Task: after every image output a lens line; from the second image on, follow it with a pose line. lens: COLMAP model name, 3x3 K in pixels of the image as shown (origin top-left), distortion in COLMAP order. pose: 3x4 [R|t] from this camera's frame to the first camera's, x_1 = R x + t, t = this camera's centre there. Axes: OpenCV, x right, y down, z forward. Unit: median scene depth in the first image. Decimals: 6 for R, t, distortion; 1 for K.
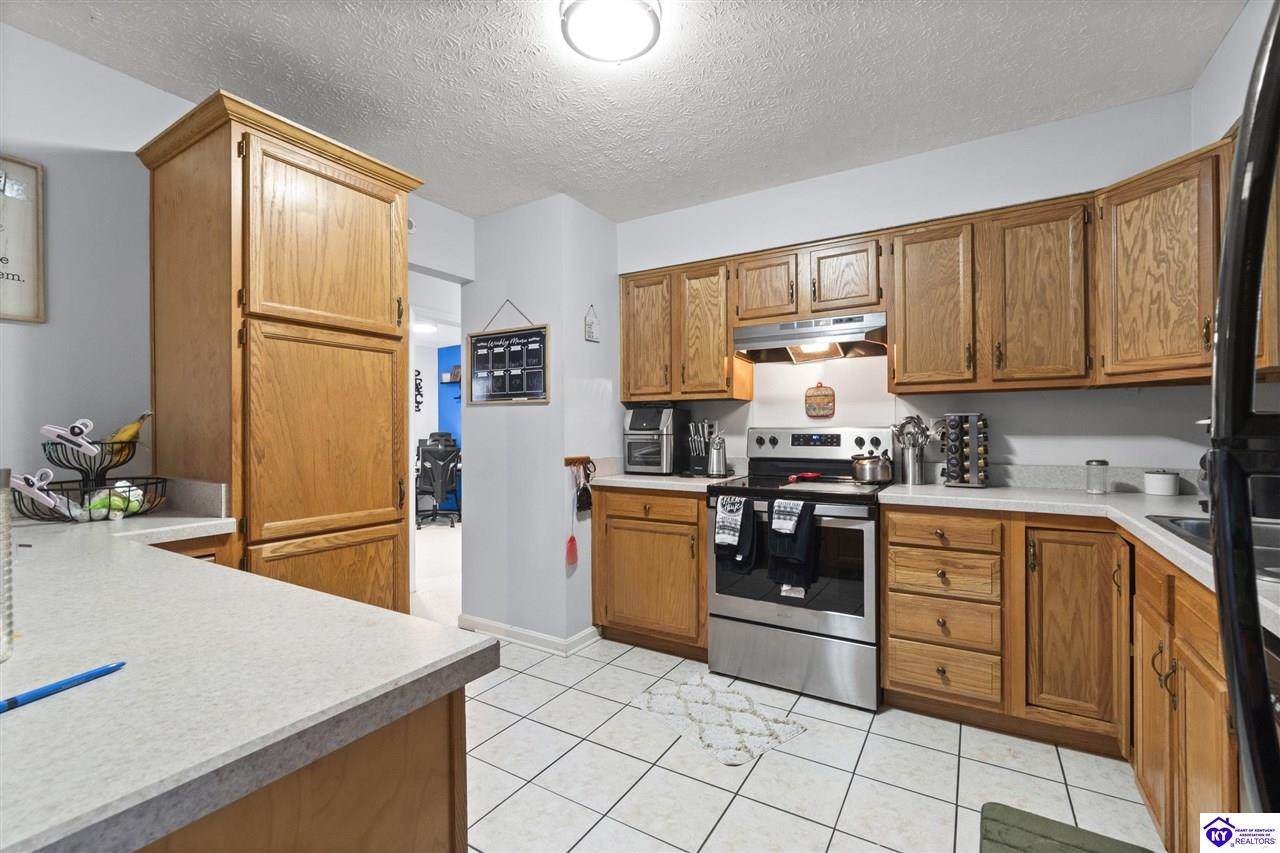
lens RADIAL K [[554.7, 0, 644.8], [0, 554.7, 434.1], [0, 0, 1]] dist [-0.005099, 0.001182]
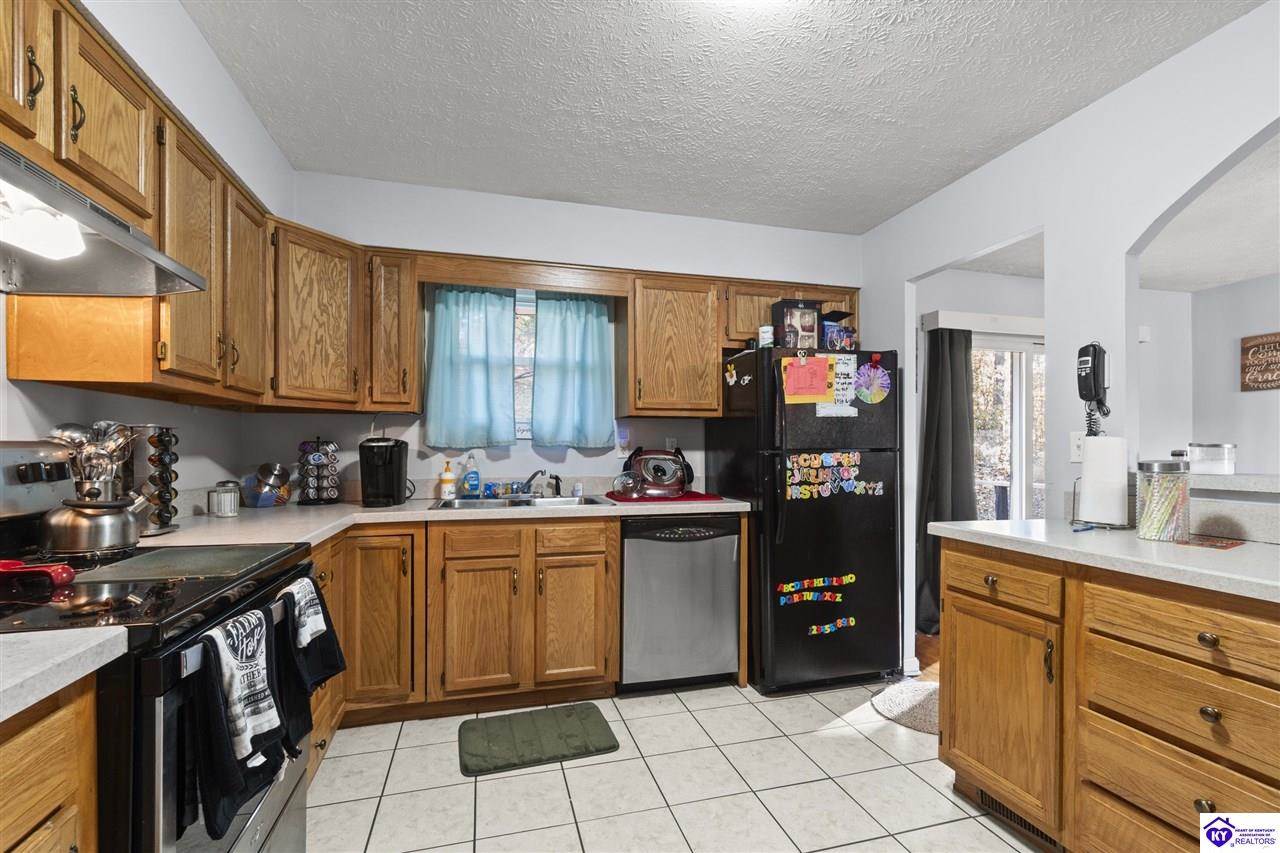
lens RADIAL K [[554.7, 0, 639.9], [0, 554.7, 444.0], [0, 0, 1]] dist [-0.005099, 0.001182]
pose [[-0.734031, 0.009462, 0.679050, -0.396758], [0.007411, 0.999955, -0.005923, -0.007296], [-0.679075, 0.000685, -0.734068, 1.390611]]
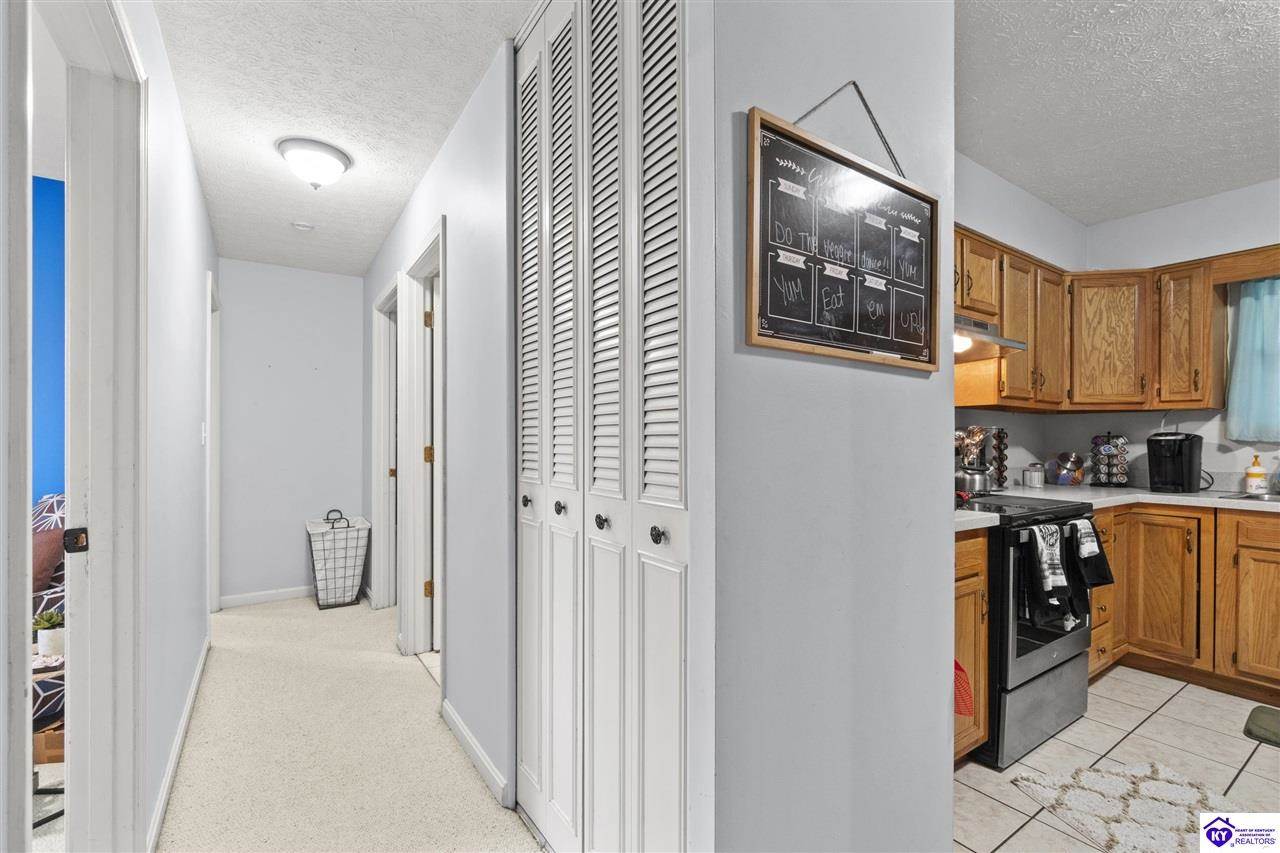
lens RADIAL K [[554.7, 0, 639.7], [0, 554.7, 443.4], [0, 0, 1]] dist [-0.005099, 0.001182]
pose [[0.417301, 0.001516, 0.908767, -0.992434], [-0.001700, 0.999998, -0.000888, -0.000832], [-0.908767, -0.001174, 0.417302, 1.516964]]
